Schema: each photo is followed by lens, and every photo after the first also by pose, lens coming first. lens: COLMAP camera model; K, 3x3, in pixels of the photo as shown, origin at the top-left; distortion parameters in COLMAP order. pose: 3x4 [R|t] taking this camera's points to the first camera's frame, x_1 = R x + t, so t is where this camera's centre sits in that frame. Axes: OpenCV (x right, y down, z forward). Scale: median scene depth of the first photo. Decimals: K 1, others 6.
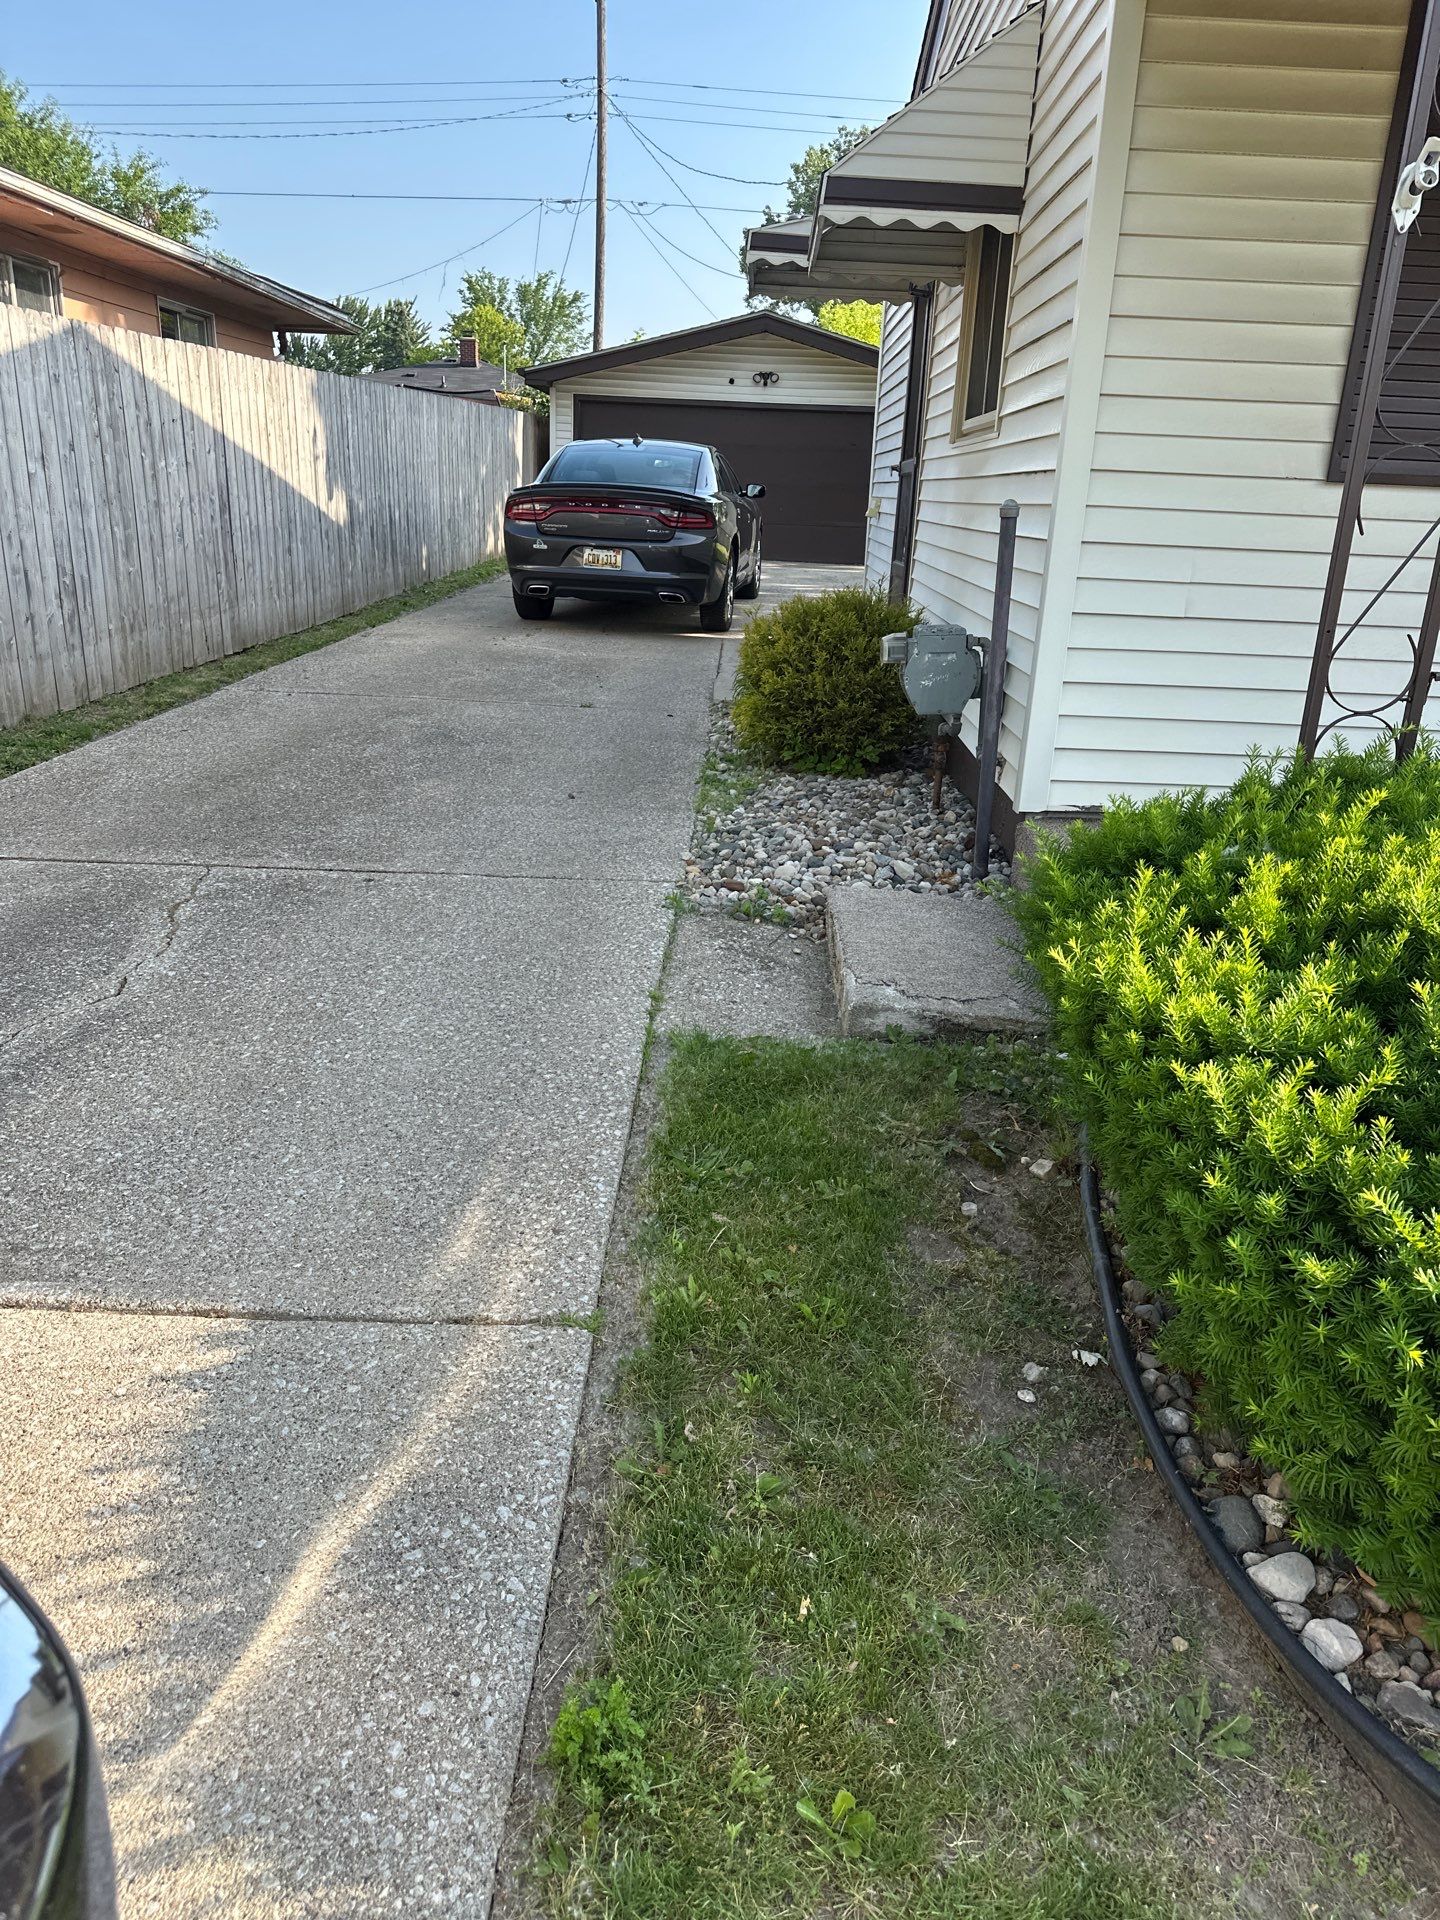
lens RADIAL K [[1343.3, 0, 700.8], [0, 1343.3, 964.4], [0, 0, 1]] dist [0.022100, -0.037395]
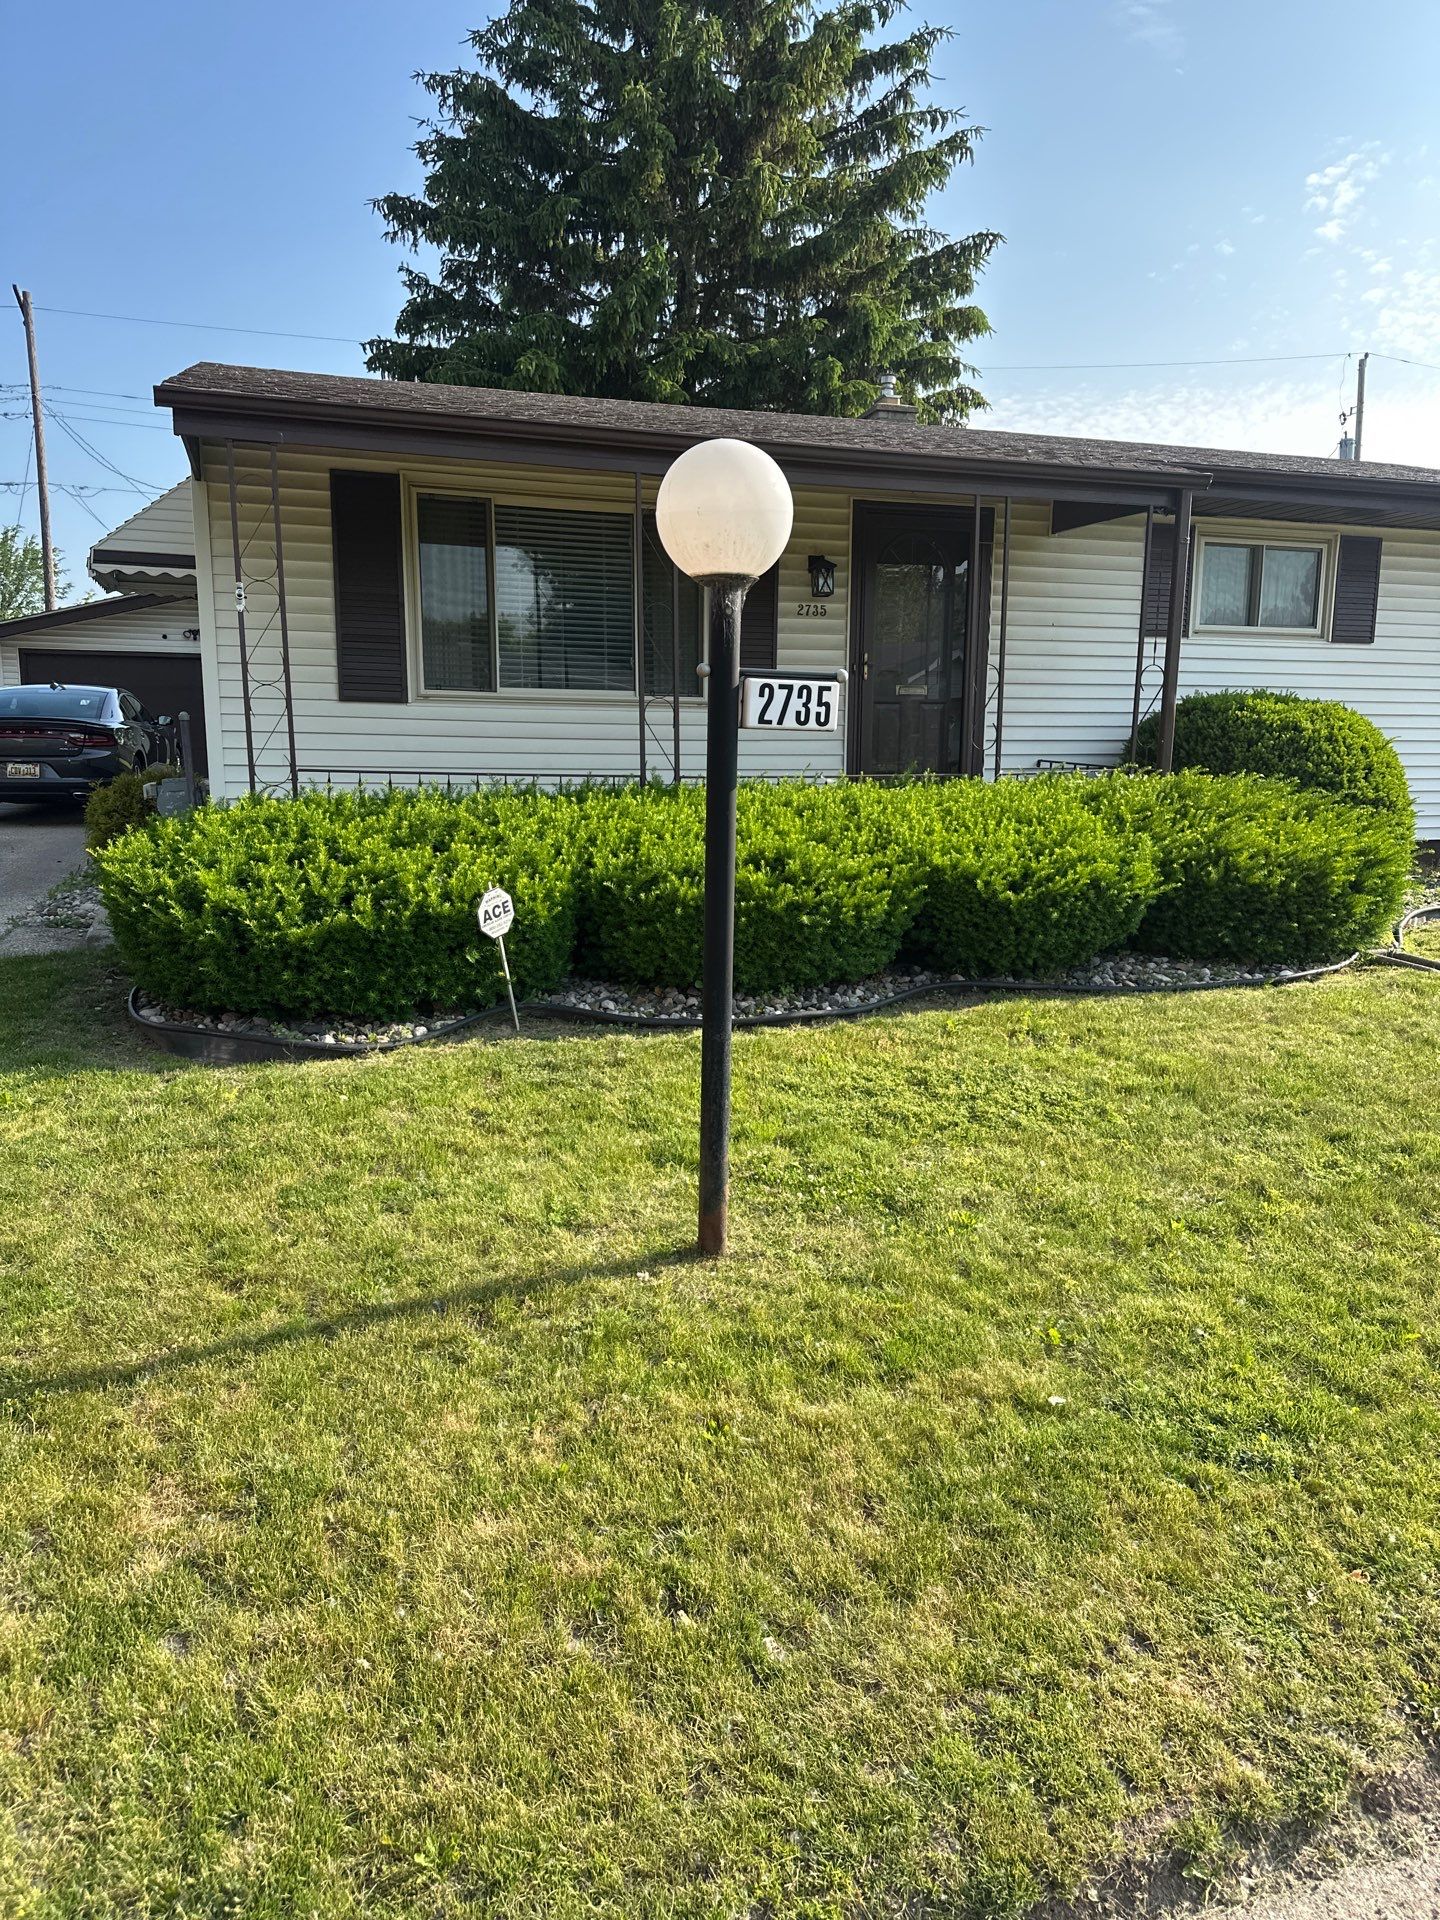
lens RADIAL K [[1343.3, 0, 688.5], [0, 1343.3, 975.1], [0, 0, 1]] dist [0.022100, -0.037395]
pose [[0.943178, -0.085955, 0.320978, 0.120450], [0.134475, 0.982064, -0.132162, 0.190542], [-0.303861, 0.167816, 0.937820, -0.489847]]
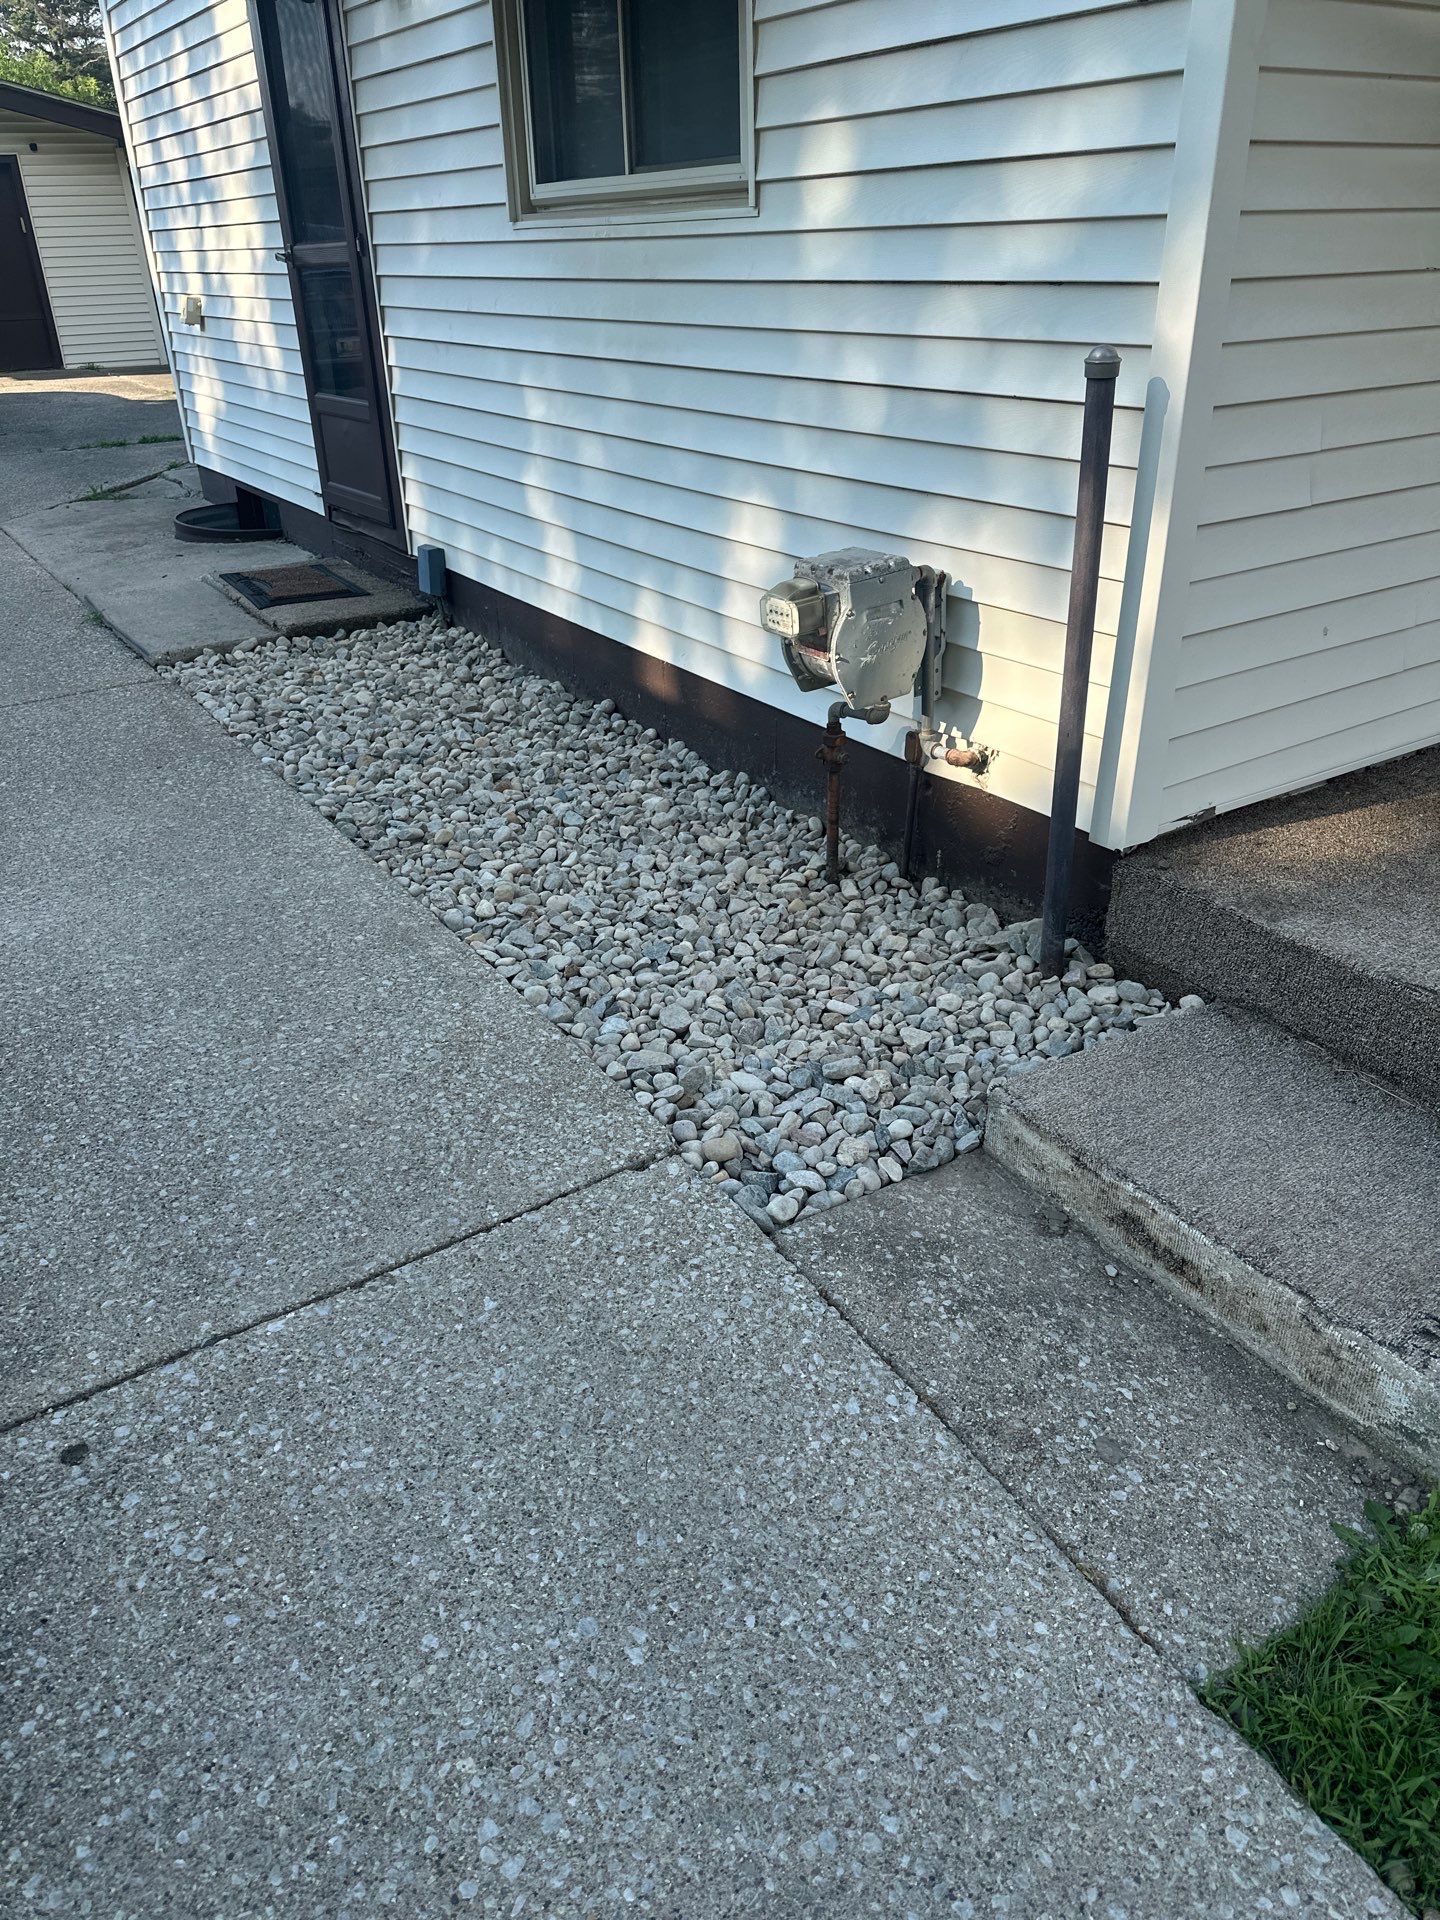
lens RADIAL K [[1343.3, 0, 714.2], [0, 1343.3, 963.0], [0, 0, 1]] dist [0.022100, -0.037395]
pose [[0.814393, -0.323344, 0.481884, -0.117496], [0.244769, 0.944301, 0.219961, -0.122339], [-0.526167, -0.061185, 0.848177, 0.275930]]
